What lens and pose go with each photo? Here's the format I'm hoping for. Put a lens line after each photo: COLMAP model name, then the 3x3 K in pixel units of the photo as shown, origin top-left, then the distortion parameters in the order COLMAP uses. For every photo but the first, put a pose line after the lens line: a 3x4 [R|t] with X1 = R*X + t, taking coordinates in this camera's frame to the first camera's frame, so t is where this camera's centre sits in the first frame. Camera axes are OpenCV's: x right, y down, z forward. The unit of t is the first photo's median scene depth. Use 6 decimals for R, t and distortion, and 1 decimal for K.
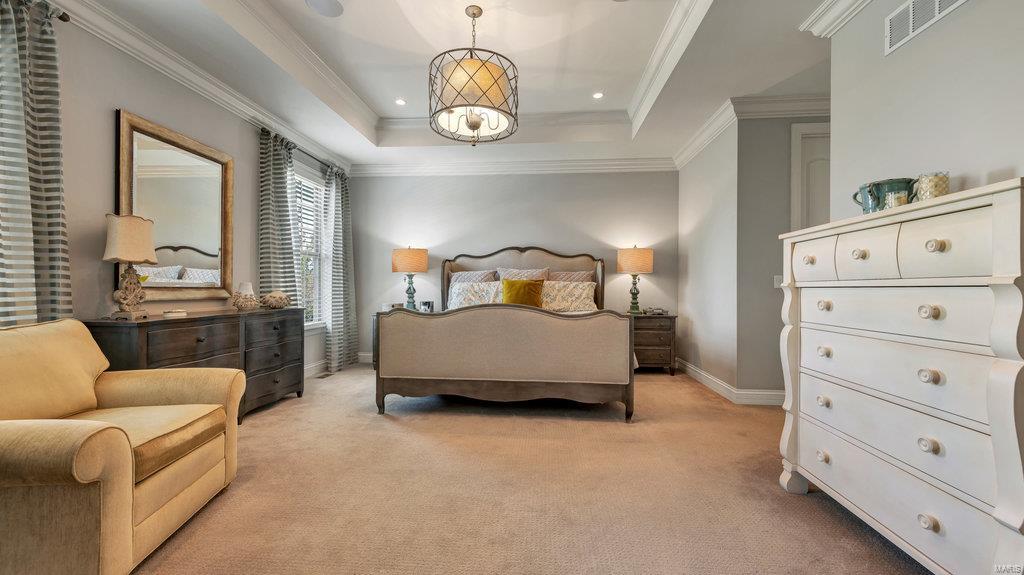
lens RADIAL K [[399.9, 0, 512.6], [0, 399.9, 287.8], [0, 0, 1]] dist [0.009523, -0.000244]
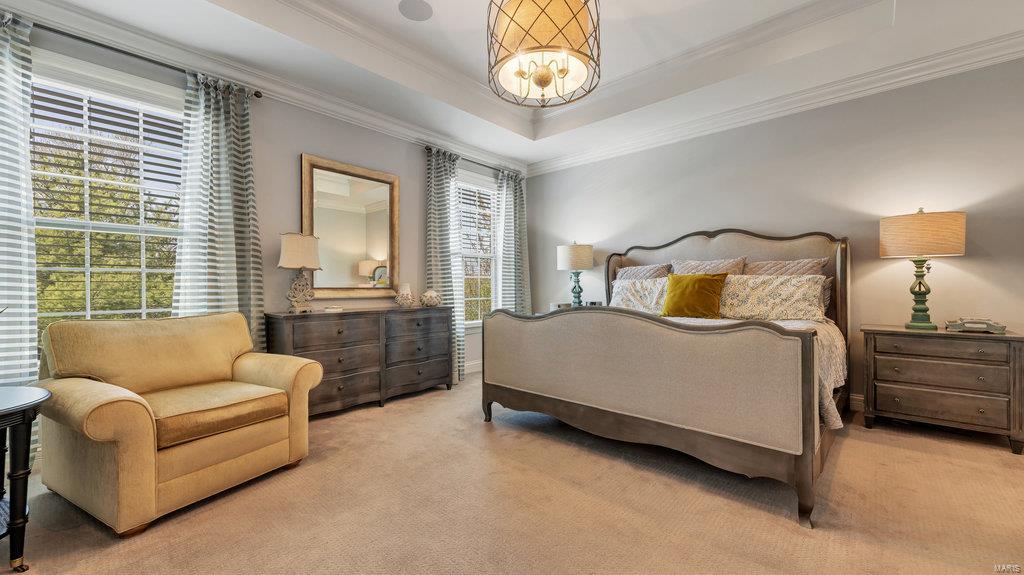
lens RADIAL K [[399.9, 0, 509.9], [0, 399.9, 287.0], [0, 0, 1]] dist [0.009523, -0.000244]
pose [[0.799388, -0.008216, -0.600759, 0.255598], [0.008508, 0.999961, -0.002354, 0.002574], [0.600754, -0.003229, 0.799427, 0.257319]]
